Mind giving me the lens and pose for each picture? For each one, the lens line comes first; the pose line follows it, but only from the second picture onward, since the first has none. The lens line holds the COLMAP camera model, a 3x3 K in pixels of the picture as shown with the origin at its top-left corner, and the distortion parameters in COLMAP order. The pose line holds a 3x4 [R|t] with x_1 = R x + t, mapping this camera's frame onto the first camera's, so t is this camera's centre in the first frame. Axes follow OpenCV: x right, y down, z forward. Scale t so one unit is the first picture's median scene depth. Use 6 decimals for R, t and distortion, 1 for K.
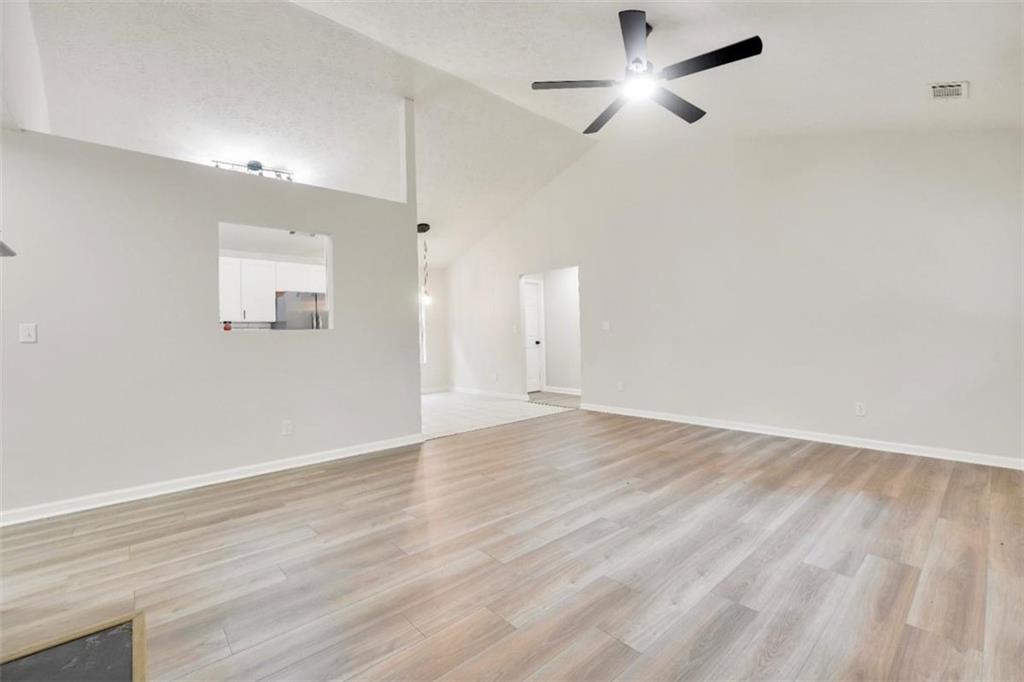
lens RADIAL K [[434.1, 0, 506.1], [0, 434.1, 343.5], [0, 0, 1]] dist [-0.009306, 0.000596]
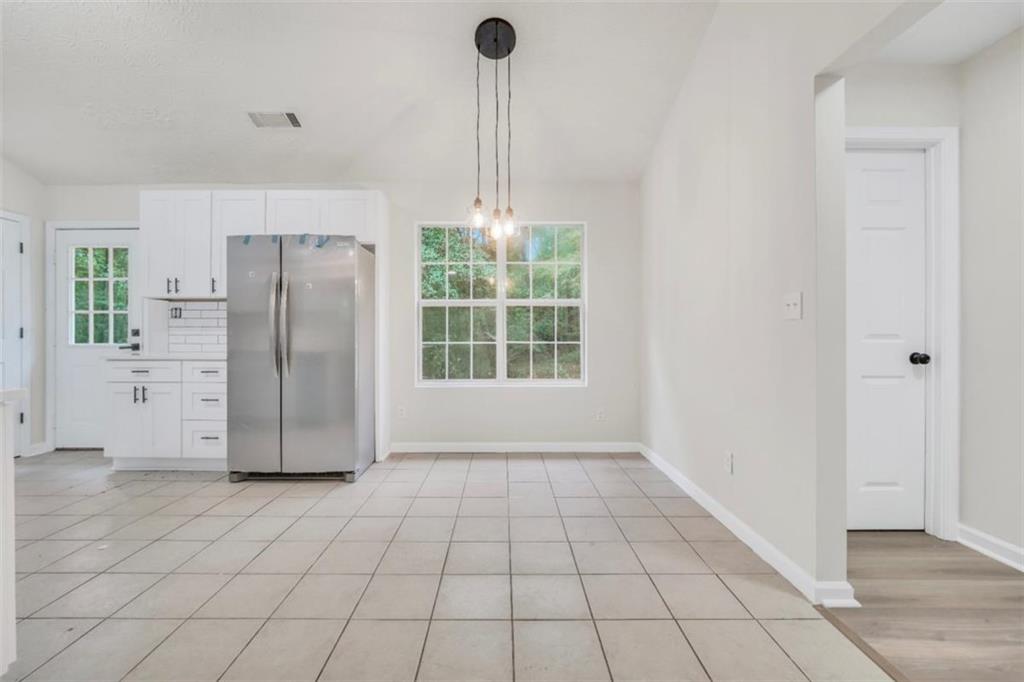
lens RADIAL K [[416.5, 0, 504.1], [0, 416.5, 332.9], [0, 0, 1]] dist [-0.000482, 0.000061]
pose [[0.754832, 0.021726, -0.655558, 0.165784], [-0.030549, 0.999531, -0.002049, -0.038405], [0.655206, 0.021573, 0.755142, 2.229119]]
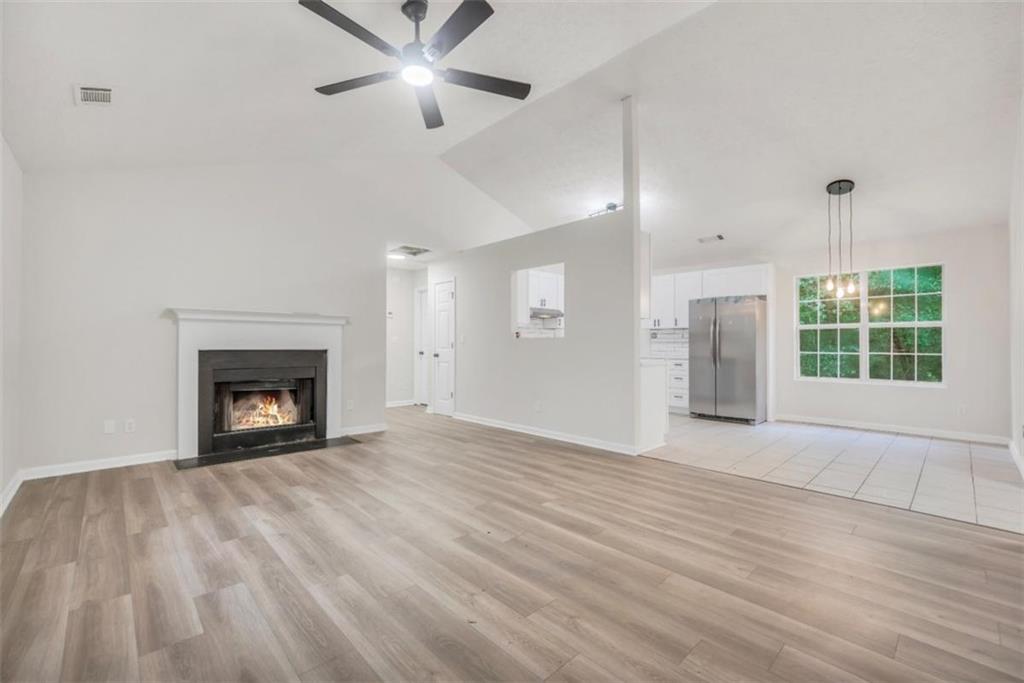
lens RADIAL K [[434.1, 0, 506.1], [0, 434.1, 344.0], [0, 0, 1]] dist [-0.009306, 0.000596]
pose [[0.028291, 0.020047, -0.999399, 1.467180], [-0.022427, 0.999560, 0.019415, -0.058092], [0.999348, 0.021864, 0.028728, 1.365453]]
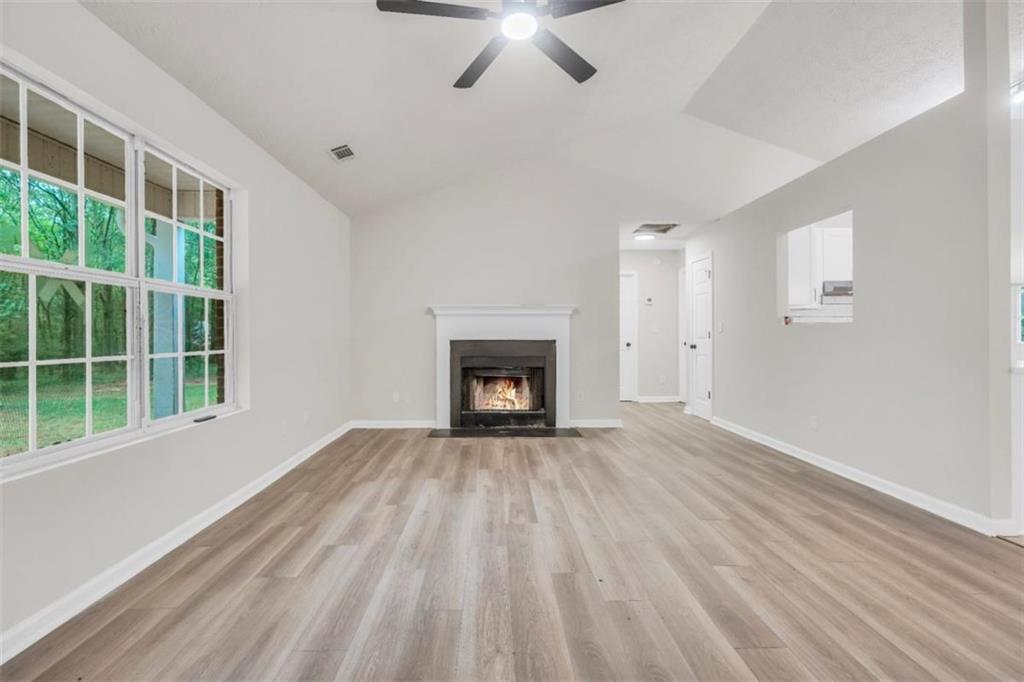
lens RADIAL K [[436.7, 0, 502.7], [0, 436.7, 333.1], [0, 0, 1]] dist [-0.004865, 0.000645]
pose [[-0.642559, 0.021928, -0.765922, 1.140184], [0.003043, 0.999656, 0.026067, -0.060801], [0.766230, 0.014419, -0.642404, 1.753679]]
